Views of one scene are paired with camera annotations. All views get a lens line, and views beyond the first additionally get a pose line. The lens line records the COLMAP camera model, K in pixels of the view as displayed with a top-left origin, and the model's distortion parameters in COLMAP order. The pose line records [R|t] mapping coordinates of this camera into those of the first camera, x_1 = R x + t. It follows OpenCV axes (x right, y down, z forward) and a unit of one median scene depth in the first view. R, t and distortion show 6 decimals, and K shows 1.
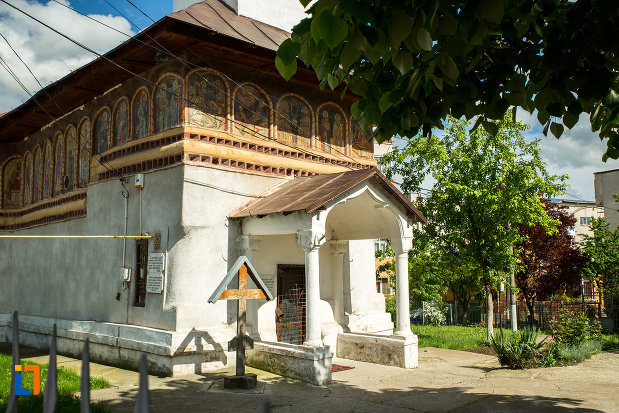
lens RADIAL K [[578.7, 0, 309.5], [0, 578.7, 206.5], [0, 0, 1]] dist [-0.006936, 0.002511]
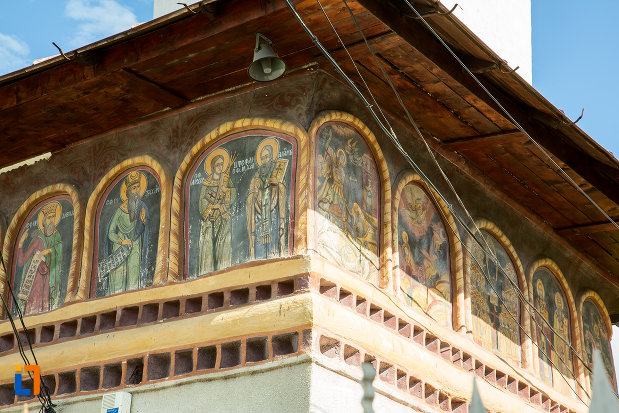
lens RADIAL K [[1171.7, 0, 309.5], [0, 1171.7, 206.5], [0, 0, 1]] dist [0.187806, 0.268075]
pose [[0.981656, 0.099562, 0.162603, -0.311974], [-0.046574, 0.952213, -0.301864, 0.045696], [-0.184886, 0.288754, 0.939382, 0.293937]]
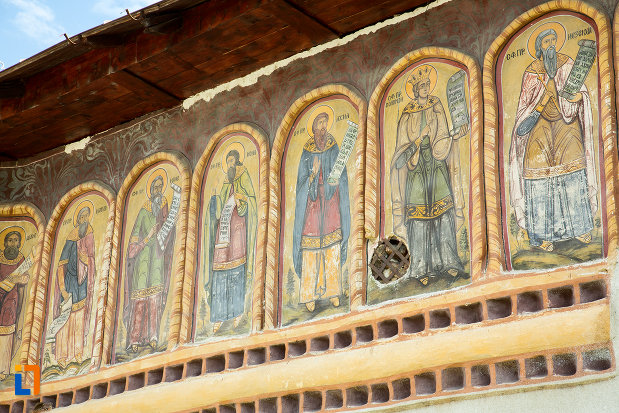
lens RADIAL K [[1171.7, 0, 309.5], [0, 1171.7, 206.5], [0, 0, 1]] dist [0.187806, 0.268075]
pose [[0.990401, 0.084514, 0.109376, -0.670367], [-0.053843, 0.964682, -0.257854, 0.097408], [-0.127305, 0.249490, 0.959973, 0.626103]]
